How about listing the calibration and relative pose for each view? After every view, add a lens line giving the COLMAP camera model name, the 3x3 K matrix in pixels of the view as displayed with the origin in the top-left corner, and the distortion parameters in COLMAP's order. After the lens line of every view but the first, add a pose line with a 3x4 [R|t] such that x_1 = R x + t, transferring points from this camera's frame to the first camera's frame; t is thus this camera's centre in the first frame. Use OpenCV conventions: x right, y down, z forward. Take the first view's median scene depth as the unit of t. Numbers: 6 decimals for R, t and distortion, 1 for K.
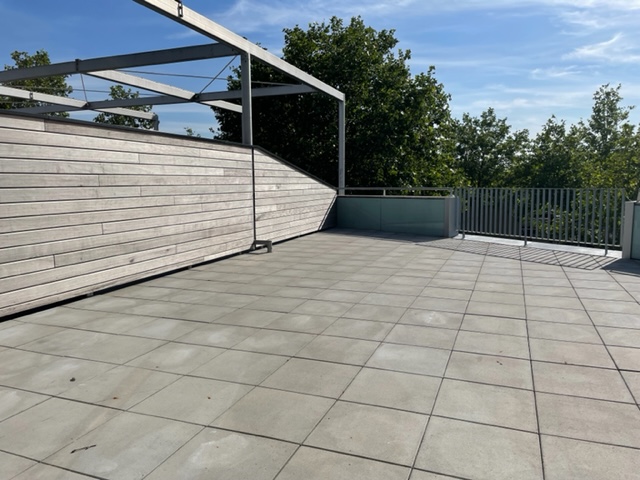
lens RADIAL K [[502.5, 0, 320.0], [0, 502.5, 240.0], [0, 0, 1]] dist [0.121632, -0.150591]
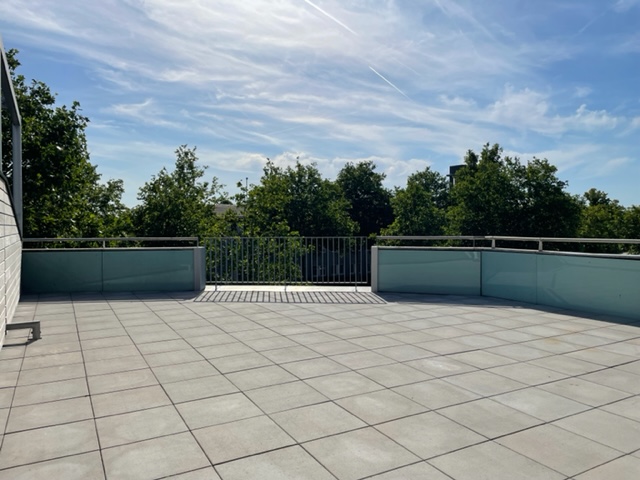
lens RADIAL K [[502.5, 0, 320.0], [0, 502.5, 240.0], [0, 0, 1]] dist [0.121632, -0.150591]
pose [[0.632545, -0.024026, 0.774151, -0.126796], [0.095651, 0.994291, -0.047297, -0.012935], [-0.768594, 0.103966, 0.631232, 0.088939]]
